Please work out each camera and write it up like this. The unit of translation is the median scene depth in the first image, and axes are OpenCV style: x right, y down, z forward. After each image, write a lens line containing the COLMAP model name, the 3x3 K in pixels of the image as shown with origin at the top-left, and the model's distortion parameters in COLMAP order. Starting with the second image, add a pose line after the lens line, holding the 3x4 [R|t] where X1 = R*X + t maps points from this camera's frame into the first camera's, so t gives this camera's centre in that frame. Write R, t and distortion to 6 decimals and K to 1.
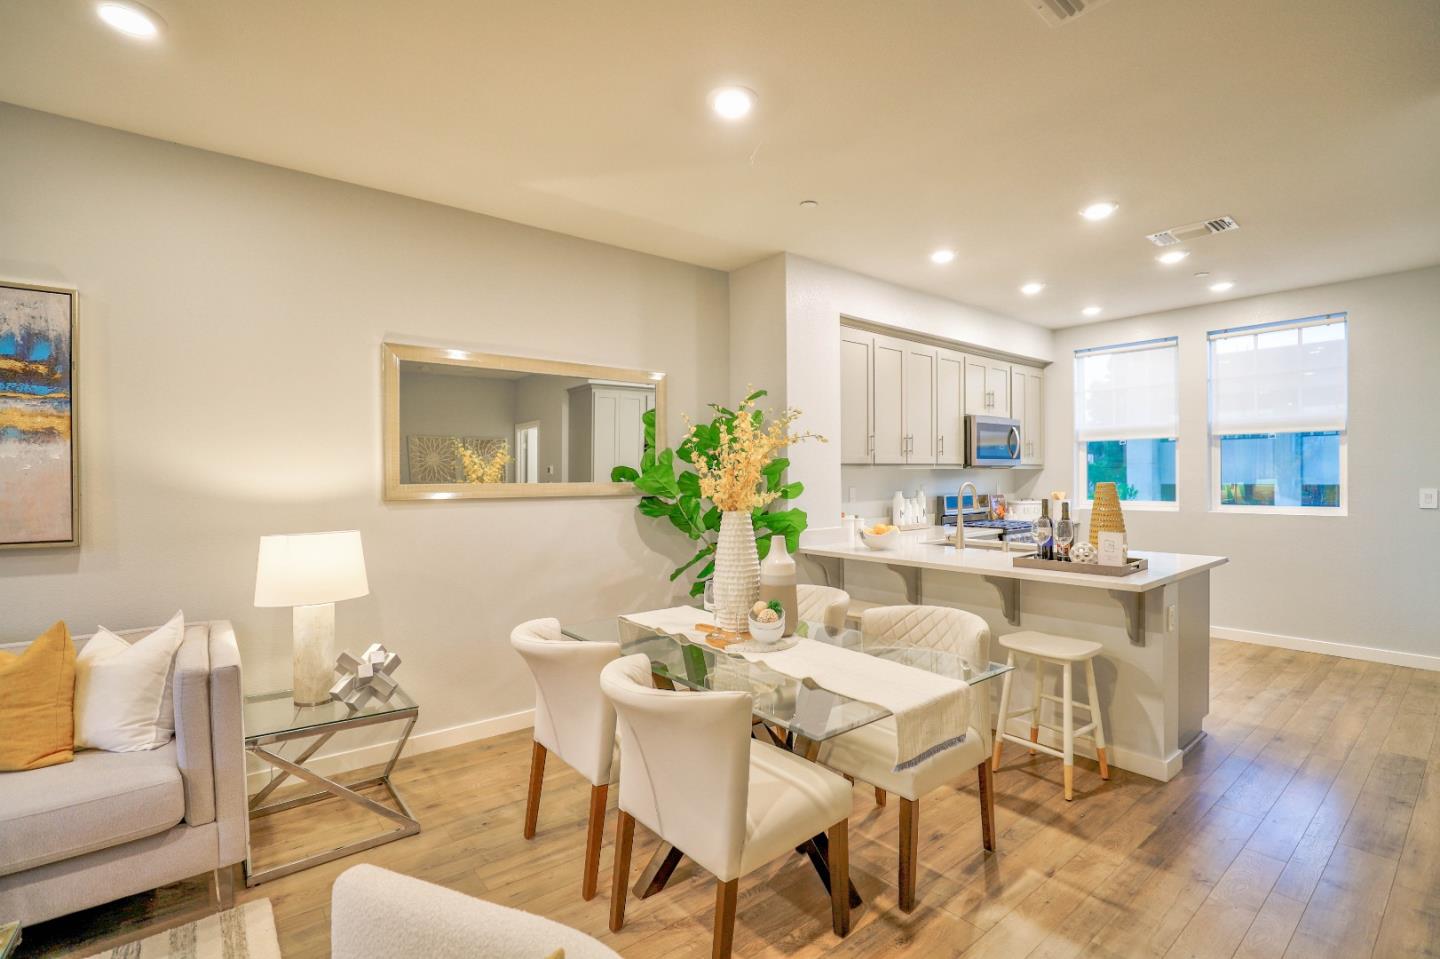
lens RADIAL K [[656.5, 0, 725.3], [0, 656.5, 479.8], [0, 0, 1]] dist [-0.040832, 0.010843]
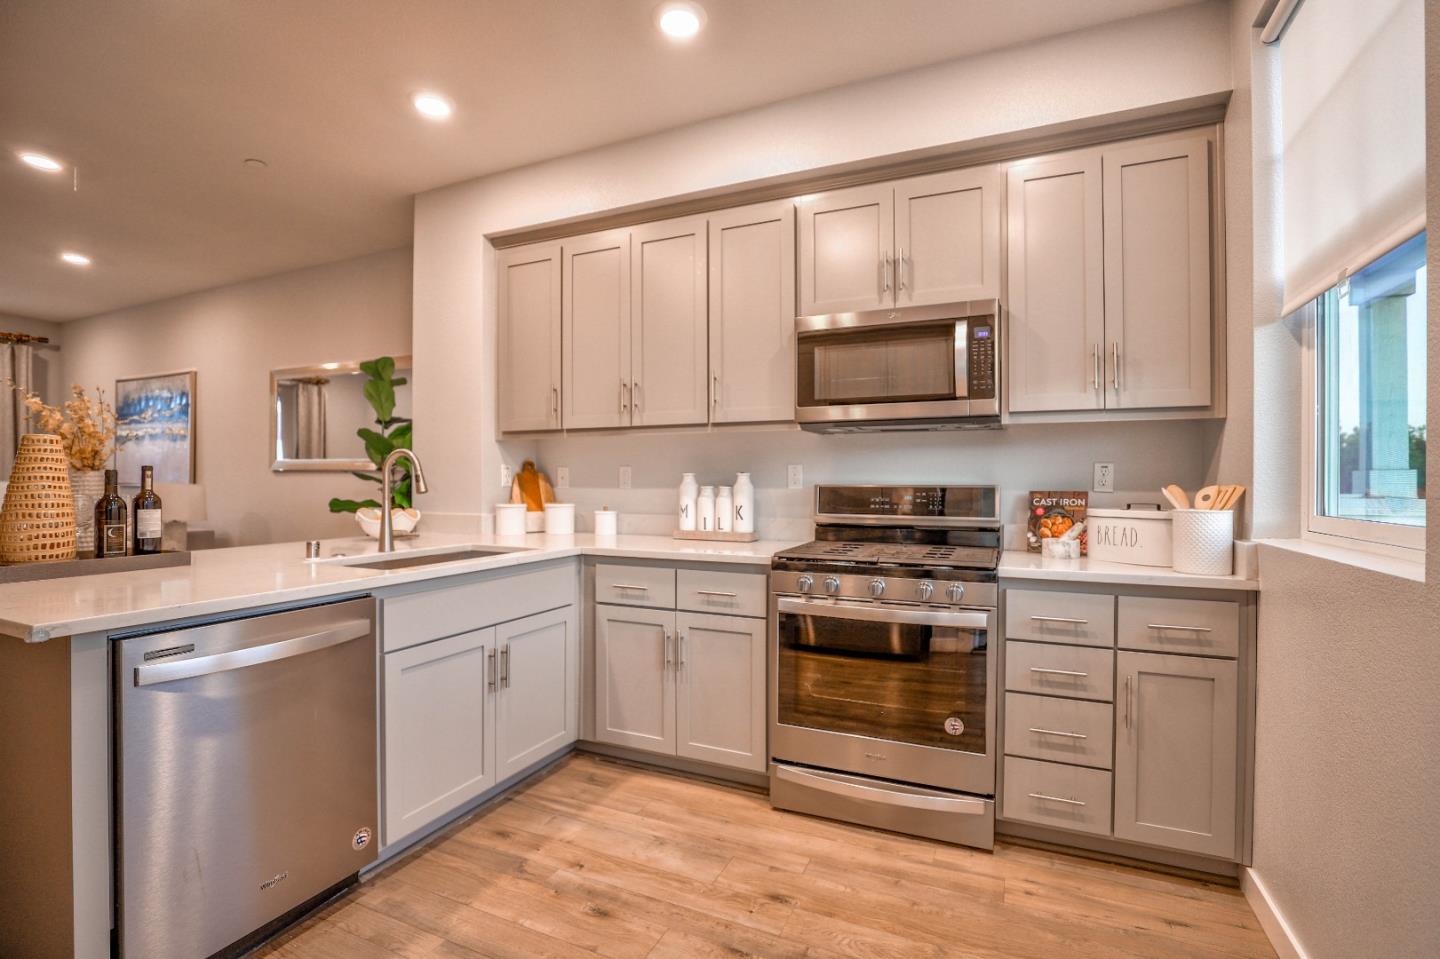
lens RADIAL K [[656.5, 0, 725.3], [0, 656.5, 479.8], [0, 0, 1]] dist [-0.040832, 0.010843]
pose [[0.450460, 0.009472, -0.892747, 0.821216], [-0.012759, 0.999910, 0.004171, 0.020544], [0.892706, 0.009512, 0.450540, 0.762443]]
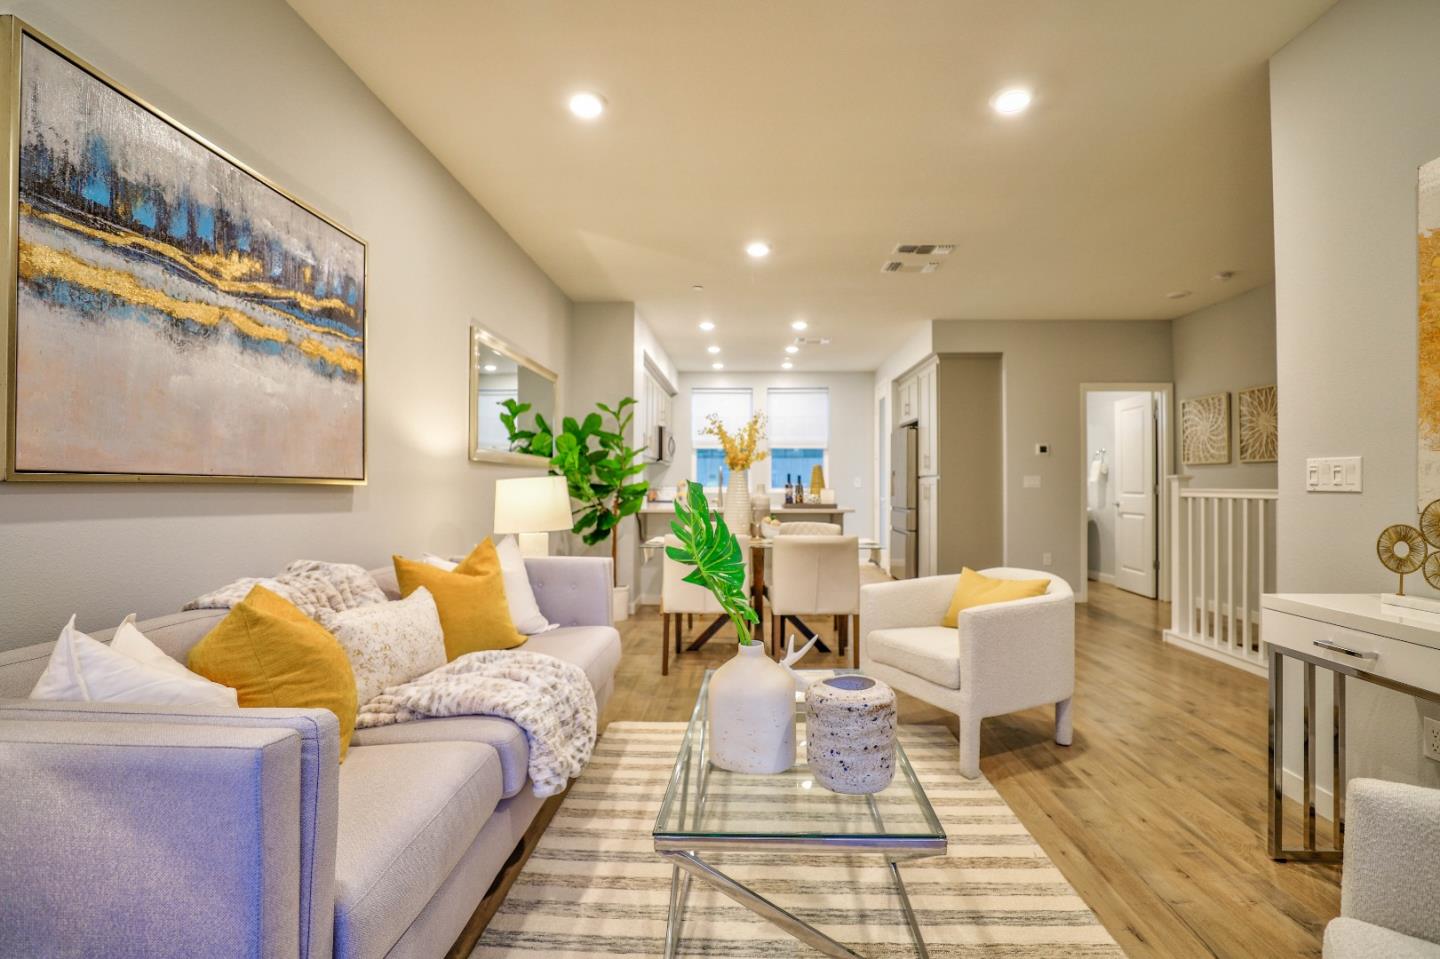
lens RADIAL K [[656.5, 0, 725.3], [0, 656.5, 479.8], [0, 0, 1]] dist [-0.040832, 0.010843]
pose [[0.656115, 0.016133, 0.754489, -0.660948], [-0.001639, 0.999800, -0.019953, 0.053053], [-0.754660, 0.011854, 0.656010, -0.066297]]
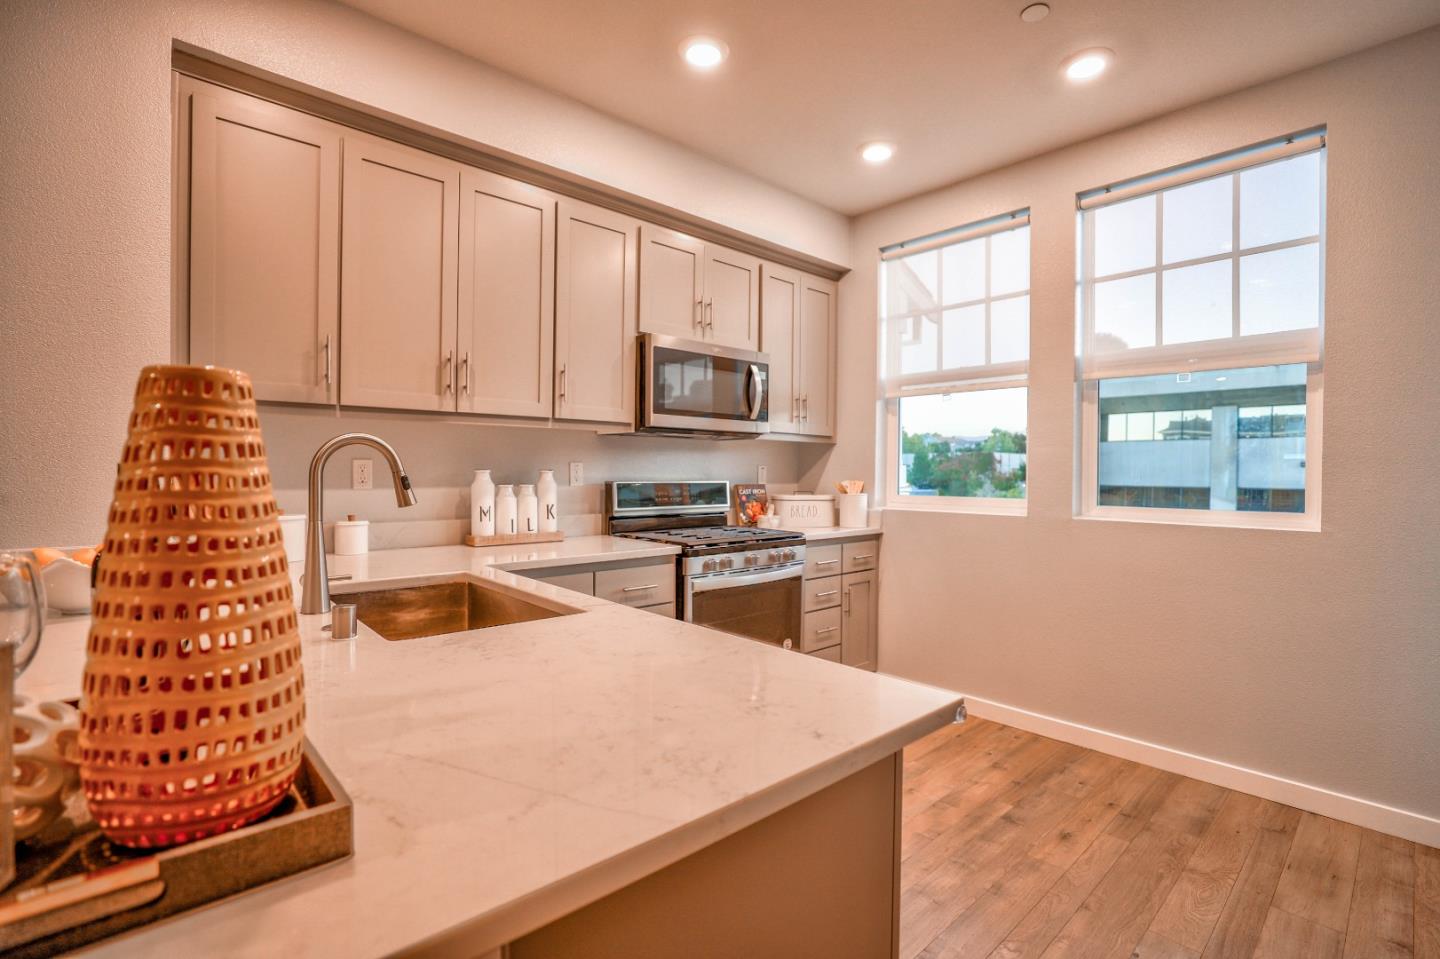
lens RADIAL K [[656.5, 0, 725.3], [0, 656.5, 479.8], [0, 0, 1]] dist [-0.040832, 0.010843]
pose [[0.998028, 0.017355, 0.060330, 0.427962], [-0.017802, 0.999818, 0.006881, 0.018218], [-0.060199, -0.007941, 0.998155, 0.472674]]
